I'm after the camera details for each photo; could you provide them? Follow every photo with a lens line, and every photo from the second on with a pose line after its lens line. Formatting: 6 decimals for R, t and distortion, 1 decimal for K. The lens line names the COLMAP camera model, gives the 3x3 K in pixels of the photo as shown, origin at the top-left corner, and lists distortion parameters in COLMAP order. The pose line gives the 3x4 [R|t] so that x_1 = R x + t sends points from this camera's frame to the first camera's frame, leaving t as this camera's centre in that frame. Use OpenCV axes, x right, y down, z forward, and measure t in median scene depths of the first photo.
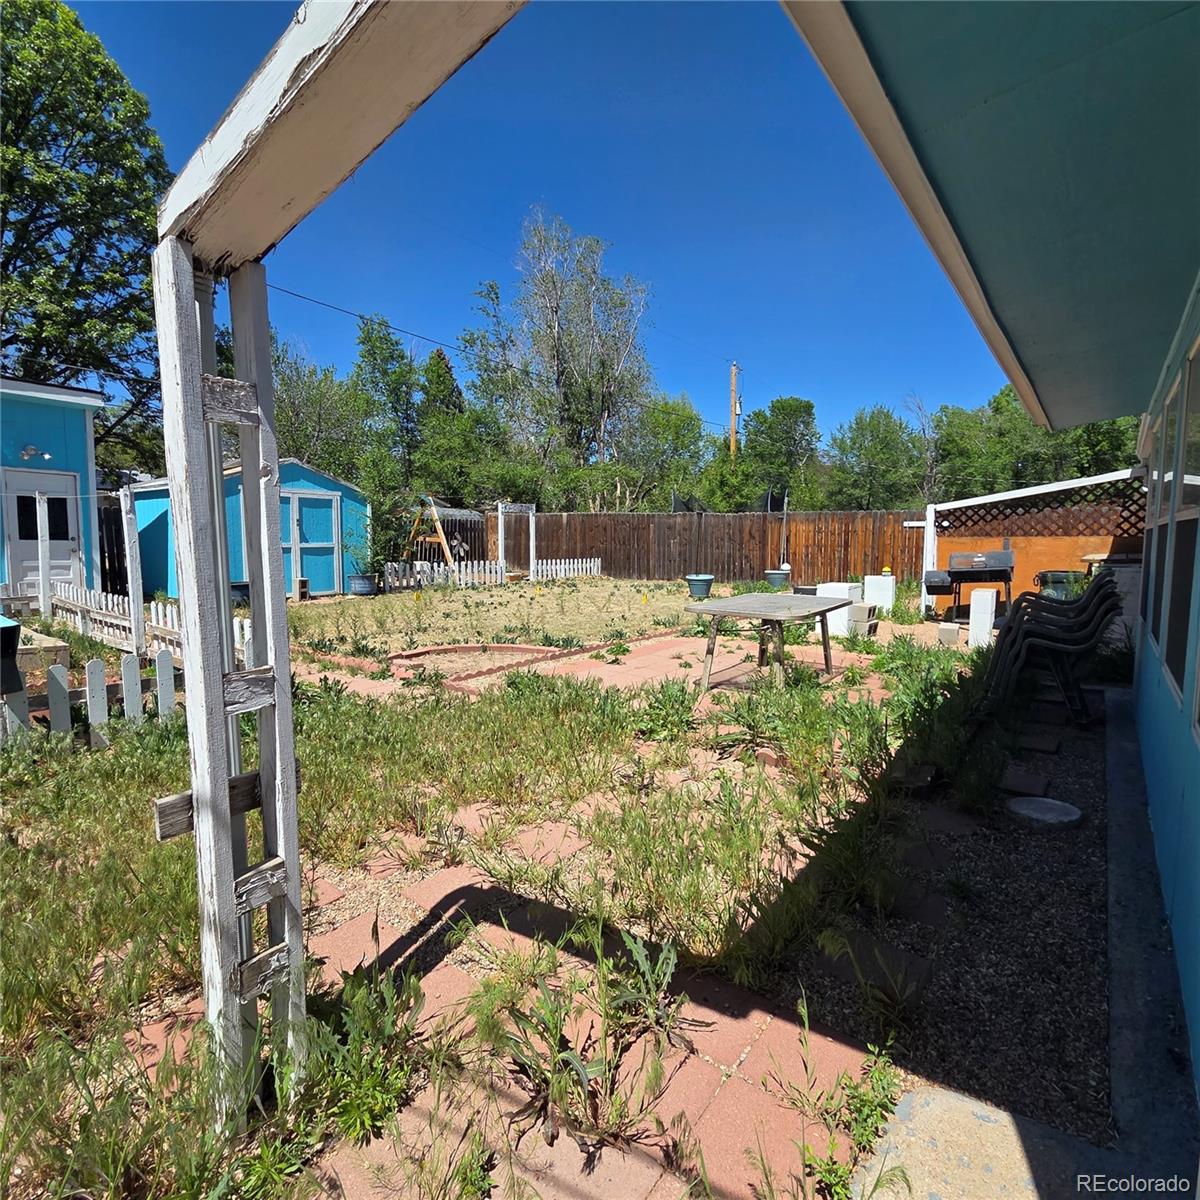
lens RADIAL K [[656.9, 0, 600.4], [0, 656.9, 601.1], [0, 0, 1]] dist [0.004678, -0.004958]
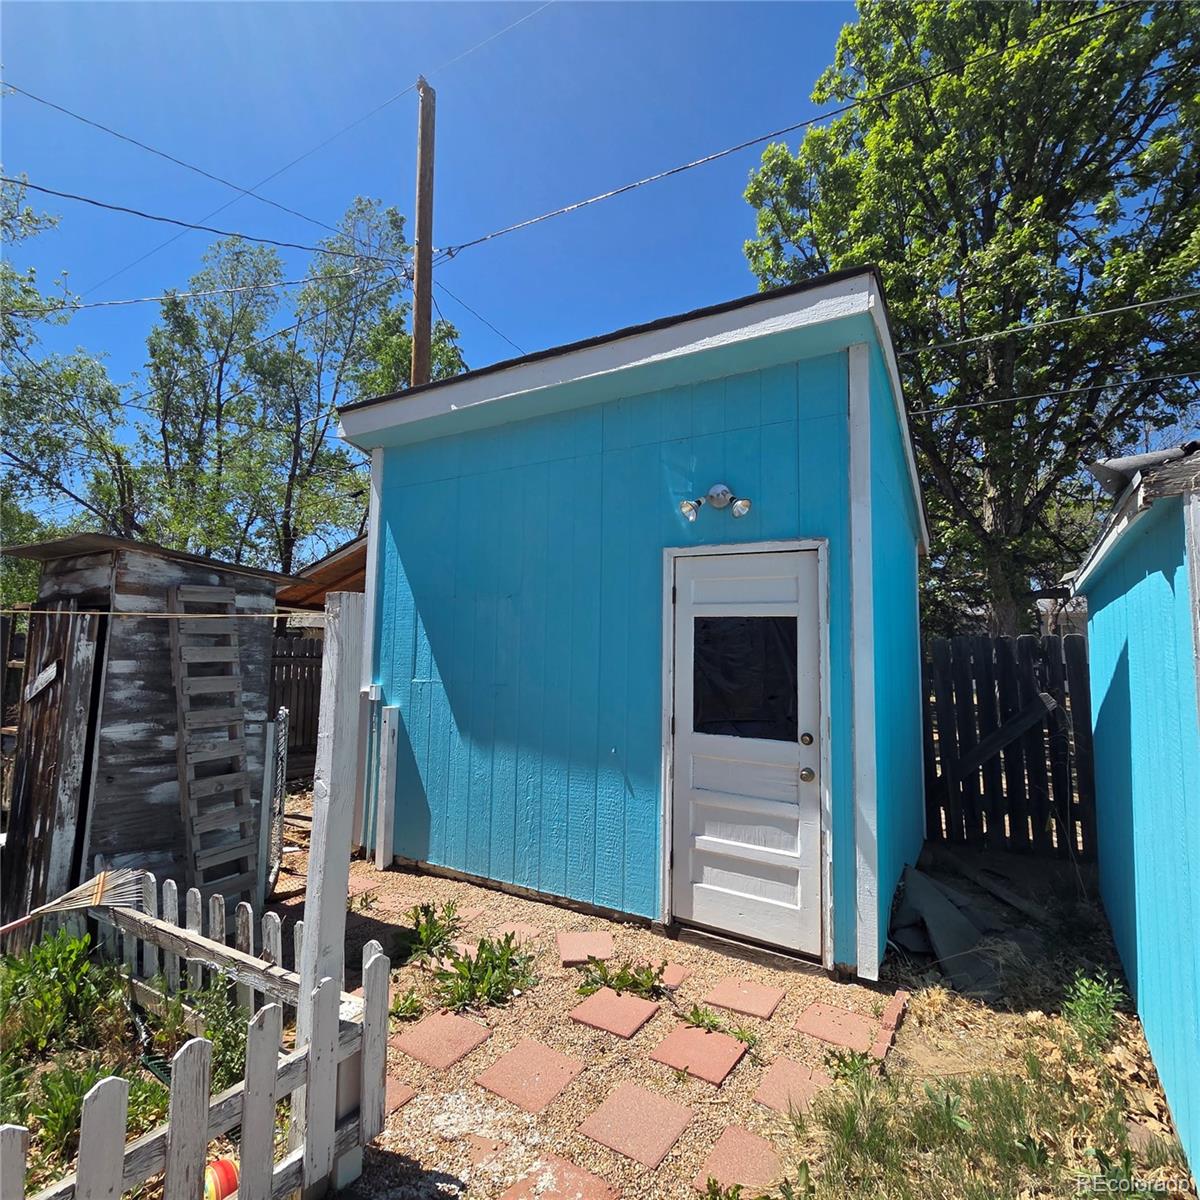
lens RADIAL K [[656.9, 0, 603.9], [0, 656.9, 601.6], [0, 0, 1]] dist [0.004678, -0.004958]
pose [[0.097756, -0.086769, -0.991421, -0.414760], [-0.115149, 0.988515, -0.097869, -0.103197], [0.988526, 0.123729, 0.086642, 0.748041]]
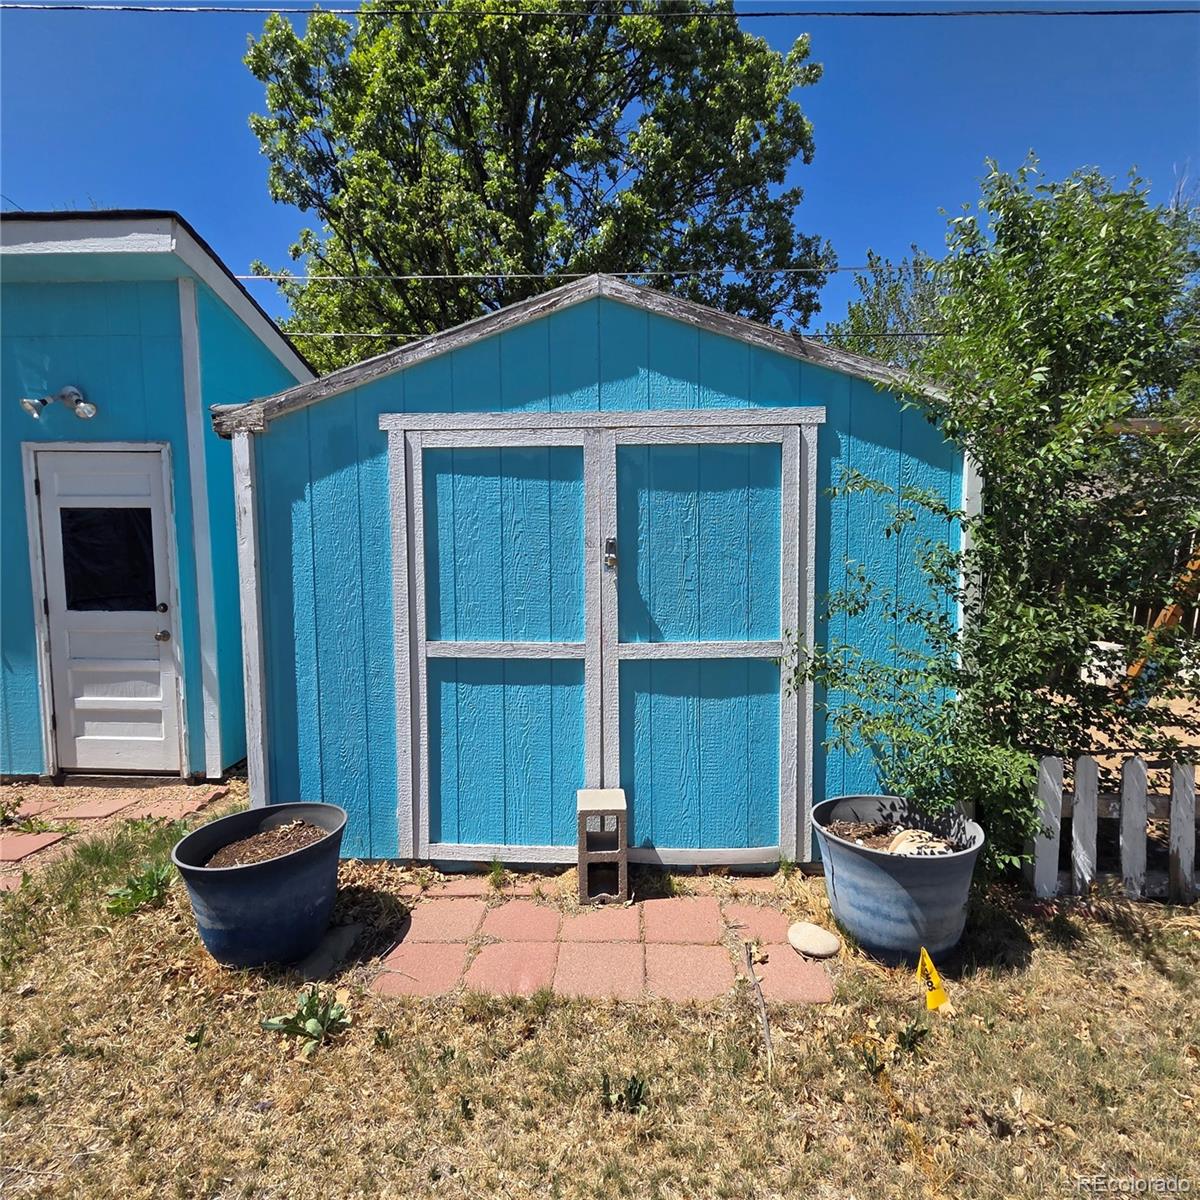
lens RADIAL K [[656.9, 0, 597.8], [0, 656.9, 603.8], [0, 0, 1]] dist [0.004678, -0.004958]
pose [[0.579572, 0.043373, -0.813766, -0.270987], [-0.067722, 0.997692, 0.004943, -0.101938], [0.812102, 0.052245, 0.581171, 0.851958]]
